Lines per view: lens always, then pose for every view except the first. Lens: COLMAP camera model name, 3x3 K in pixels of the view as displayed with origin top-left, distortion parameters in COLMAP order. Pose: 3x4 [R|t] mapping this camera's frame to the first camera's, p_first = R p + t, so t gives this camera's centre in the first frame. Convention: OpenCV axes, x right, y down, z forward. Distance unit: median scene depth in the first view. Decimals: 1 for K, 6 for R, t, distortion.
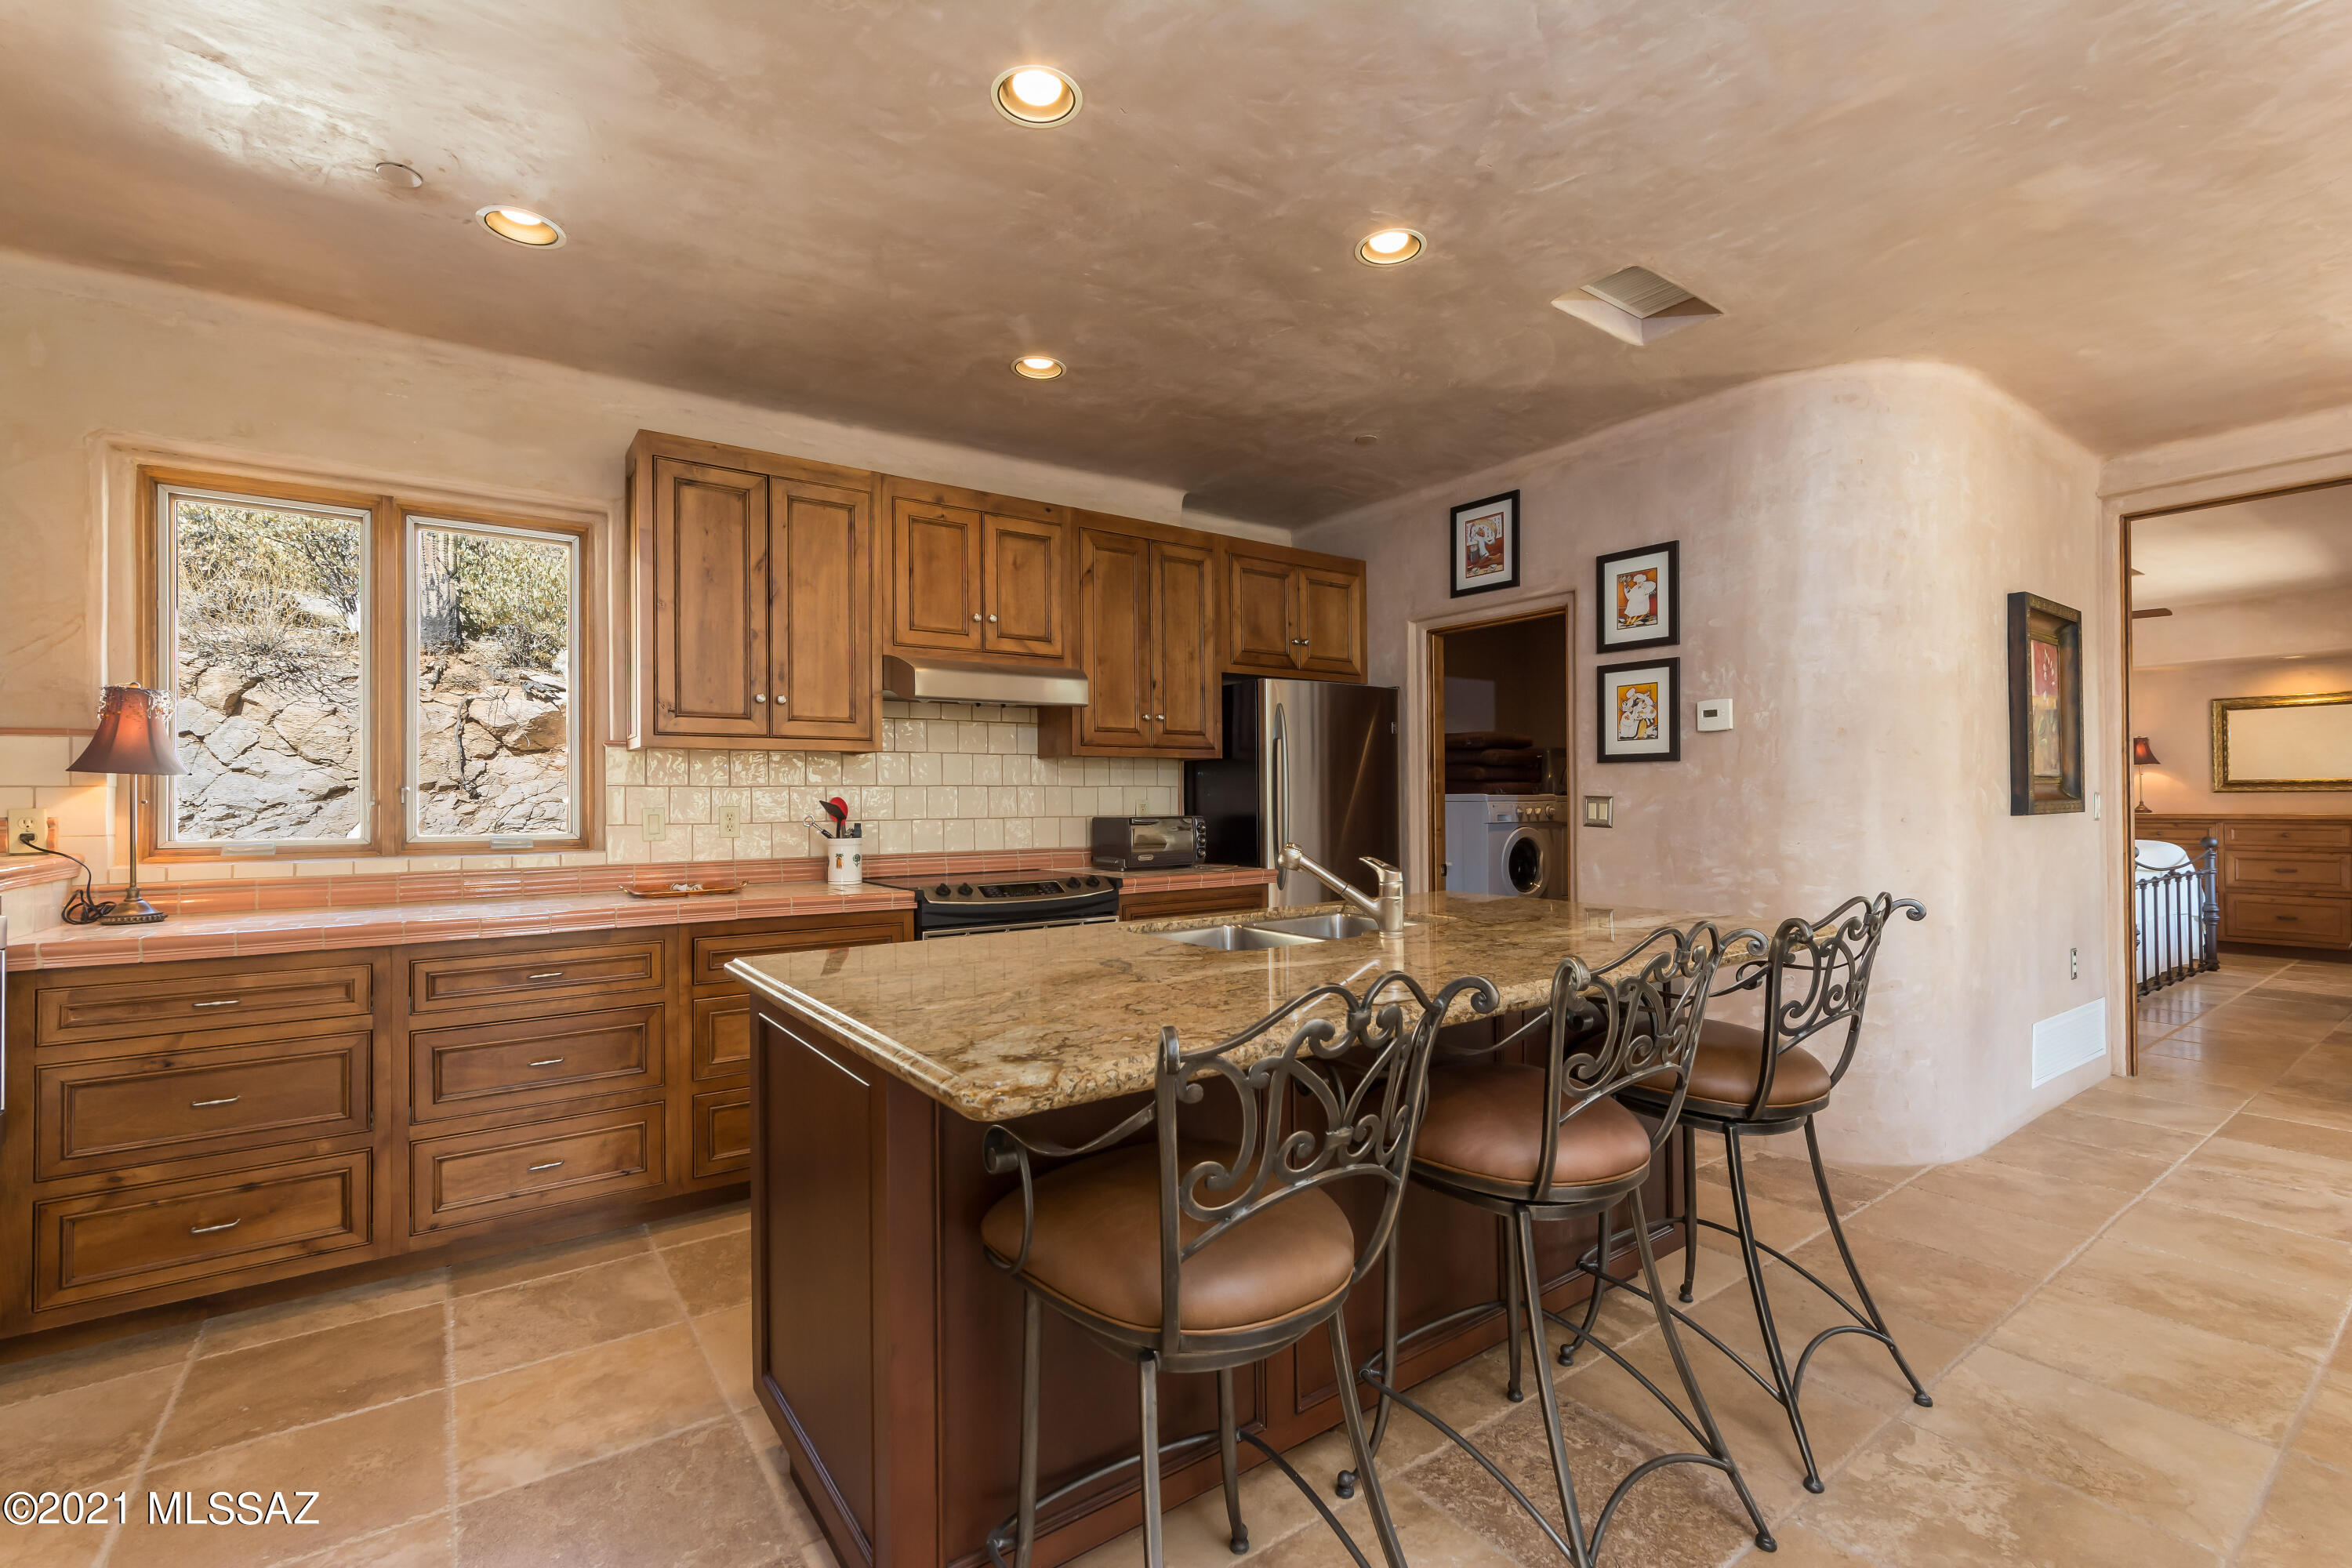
lens RADIAL K [[1022.0, 0, 1176.3], [0, 1022.0, 793.1], [0, 0, 1]] dist [-0.005072, 0.003939]
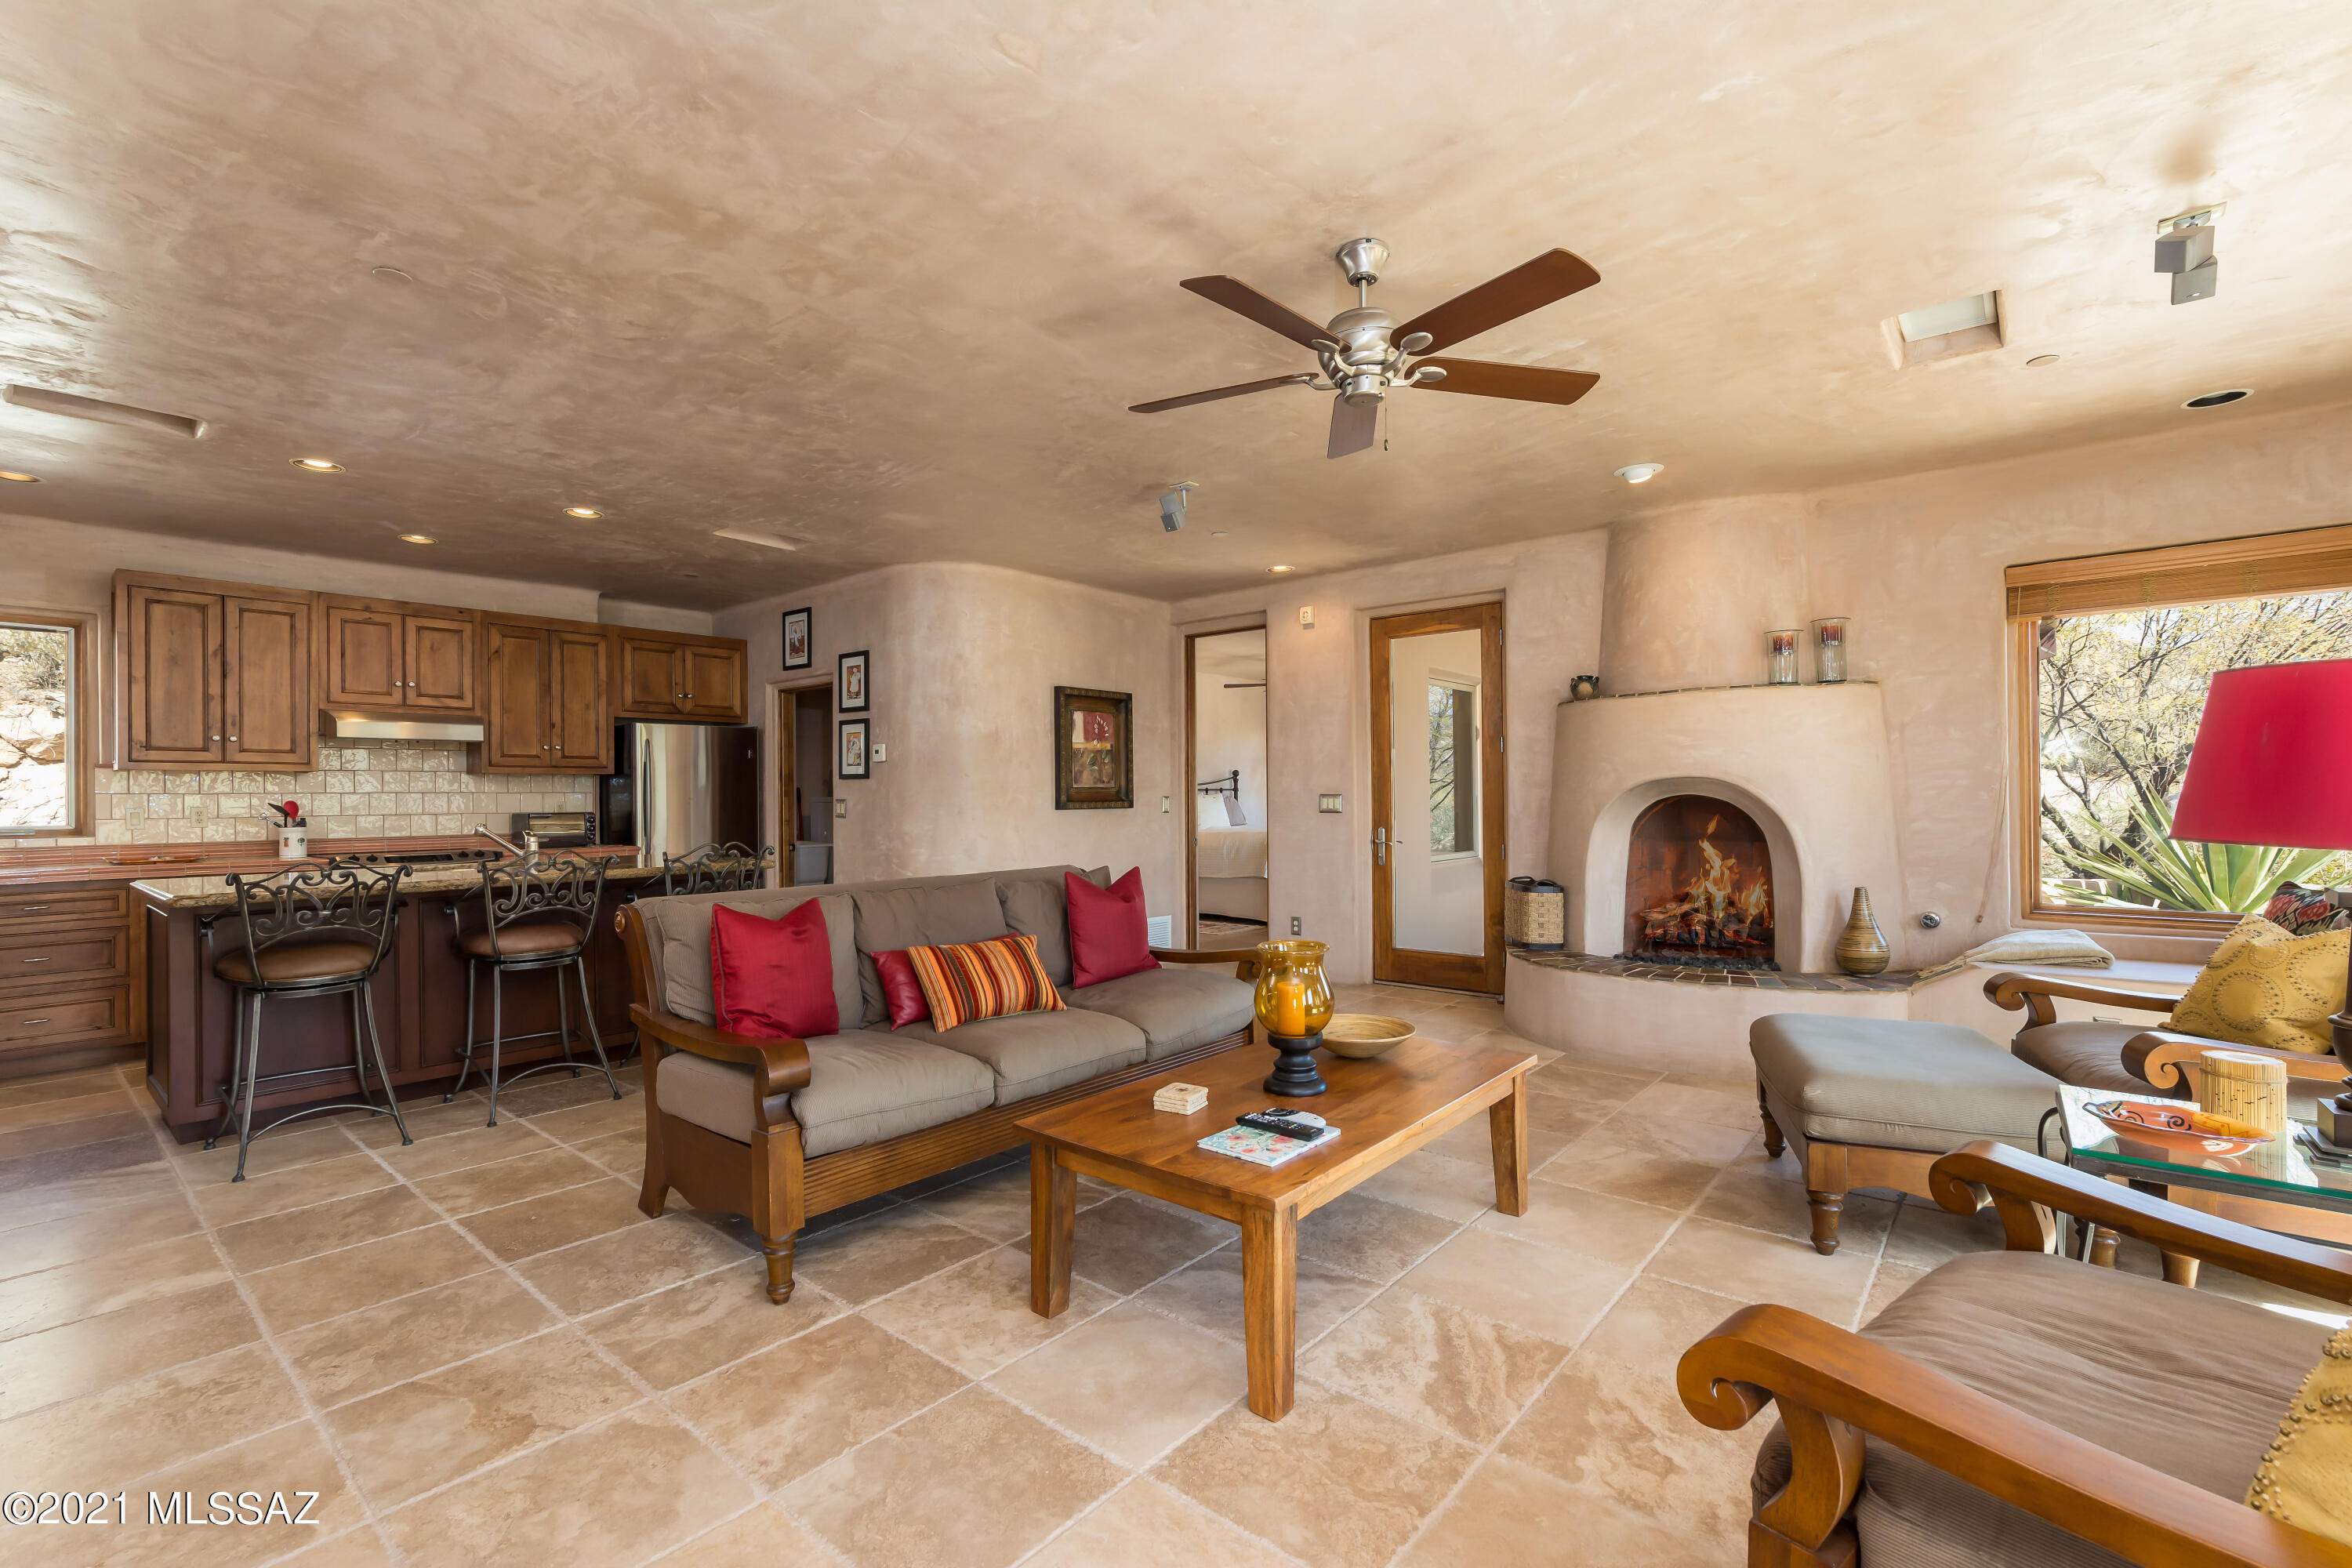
lens RADIAL K [[1028.1, 0, 1178.7], [0, 1028.1, 790.3], [0, 0, 1]] dist [-0.000862, 0.000832]
pose [[0.970291, 0.001080, 0.241939, 0.581487], [-0.000181, 0.999993, -0.003738, -0.005820], [-0.241942, 0.003583, 0.970284, -0.801329]]
